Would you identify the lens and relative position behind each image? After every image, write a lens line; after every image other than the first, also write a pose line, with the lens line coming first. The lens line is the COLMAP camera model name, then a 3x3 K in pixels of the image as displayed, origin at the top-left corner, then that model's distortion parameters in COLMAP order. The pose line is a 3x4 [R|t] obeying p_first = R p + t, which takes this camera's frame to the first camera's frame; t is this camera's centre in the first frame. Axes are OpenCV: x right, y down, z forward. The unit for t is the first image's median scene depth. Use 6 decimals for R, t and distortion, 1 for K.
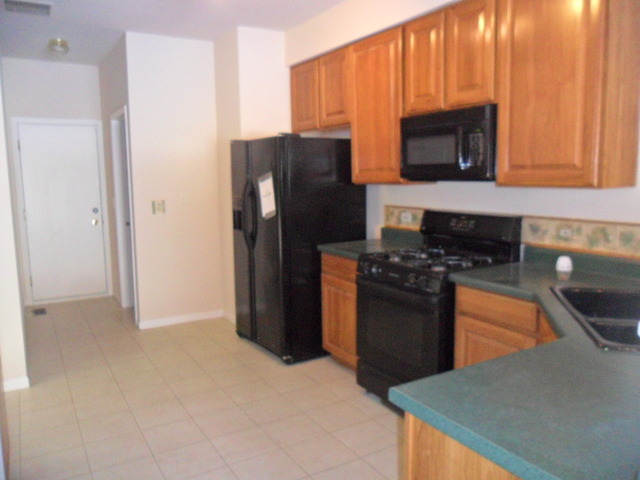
lens RADIAL K [[514.4, 0, 320.0], [0, 514.4, 240.0], [0, 0, 1]] dist [-0.049977, 0.046331]
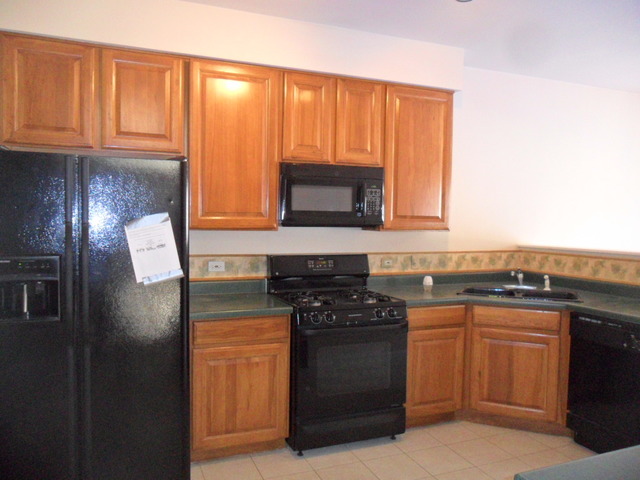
lens RADIAL K [[514.4, 0, 320.0], [0, 514.4, 240.0], [0, 0, 1]] dist [-0.049977, 0.046331]
pose [[0.173008, -0.035472, 0.984281, -0.899546], [0.100924, 0.994729, 0.018109, -0.113897], [-0.979736, 0.096205, 0.175676, 0.863934]]
